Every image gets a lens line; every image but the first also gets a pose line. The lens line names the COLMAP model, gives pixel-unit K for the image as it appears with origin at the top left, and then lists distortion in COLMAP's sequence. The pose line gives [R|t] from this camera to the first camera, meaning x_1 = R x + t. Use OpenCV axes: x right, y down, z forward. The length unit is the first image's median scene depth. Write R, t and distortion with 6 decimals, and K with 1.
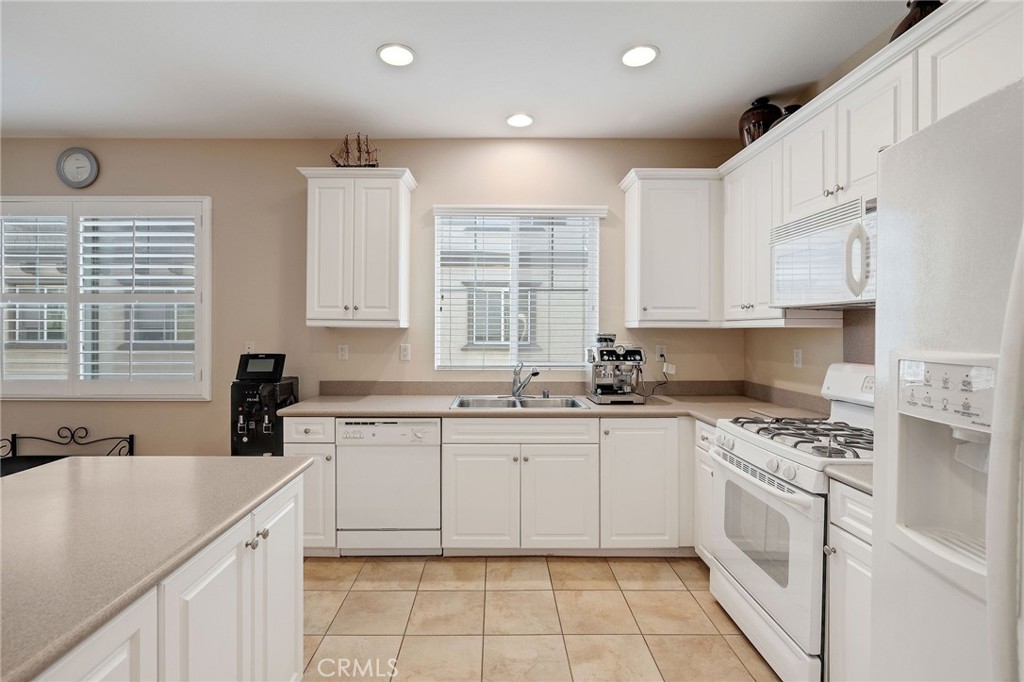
lens RADIAL K [[469.8, 0, 497.7], [0, 469.8, 333.2], [0, 0, 1]] dist [-0.000030, -0.000041]
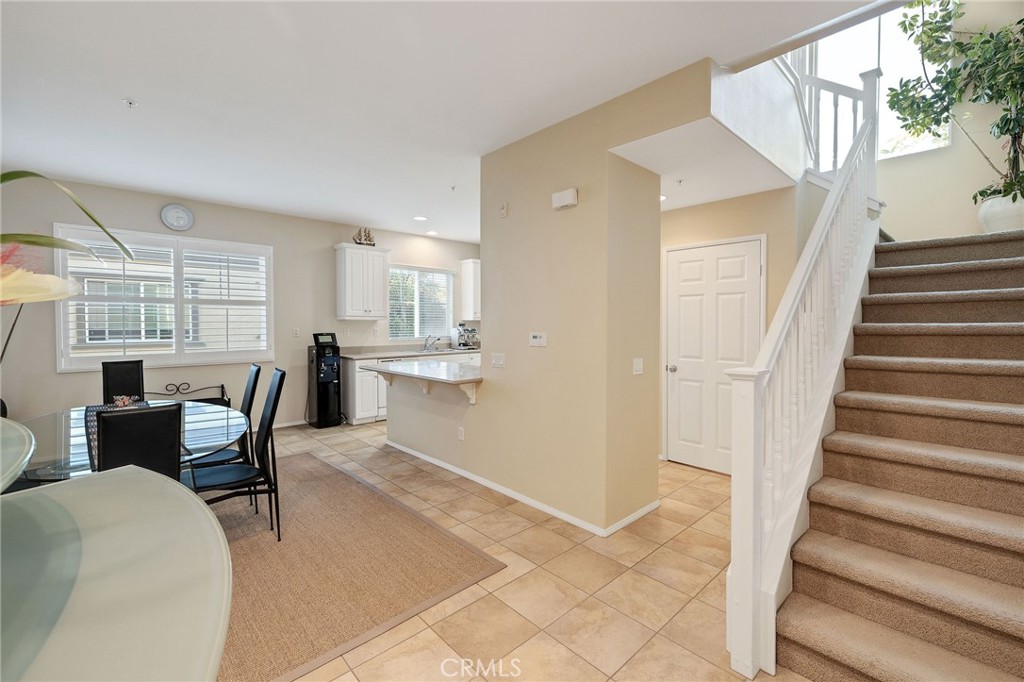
lens RADIAL K [[433.0, 0, 514.0], [0, 433.0, 329.6], [0, 0, 1]] dist [0.001000, 0.000228]
pose [[0.732170, -0.014722, 0.680963, -1.412537], [0.007168, 0.999878, 0.013910, 0.010438], [-0.681085, -0.005303, 0.732185, -1.094651]]
